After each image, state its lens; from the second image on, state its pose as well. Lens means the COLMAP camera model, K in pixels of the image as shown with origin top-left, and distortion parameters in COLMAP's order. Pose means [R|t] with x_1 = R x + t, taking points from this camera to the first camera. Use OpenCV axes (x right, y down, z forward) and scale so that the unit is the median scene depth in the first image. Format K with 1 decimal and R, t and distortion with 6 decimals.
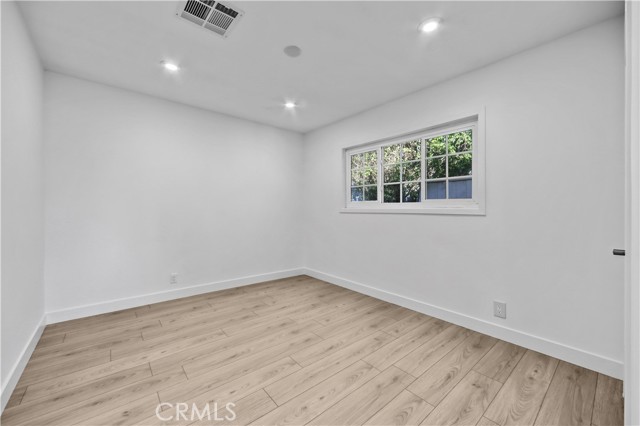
lens RADIAL K [[256.4, 0, 323.6], [0, 256.4, 211.1], [0, 0, 1]] dist [-0.000128, 0.000047]
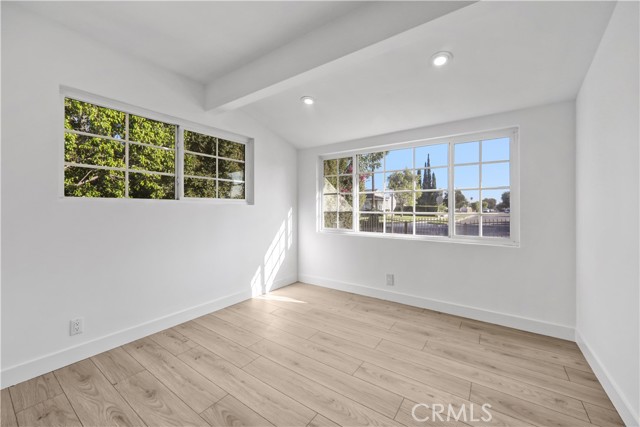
lens RADIAL K [[251.8, 0, 316.4], [0, 251.8, 206.7], [0, 0, 1]] dist [0.002569, 0.000231]
pose [[-0.241815, 0.003902, 0.970315, -0.541144], [0.004740, 0.999985, -0.002840, -0.009335], [-0.970311, 0.003912, -0.241830, 0.753044]]
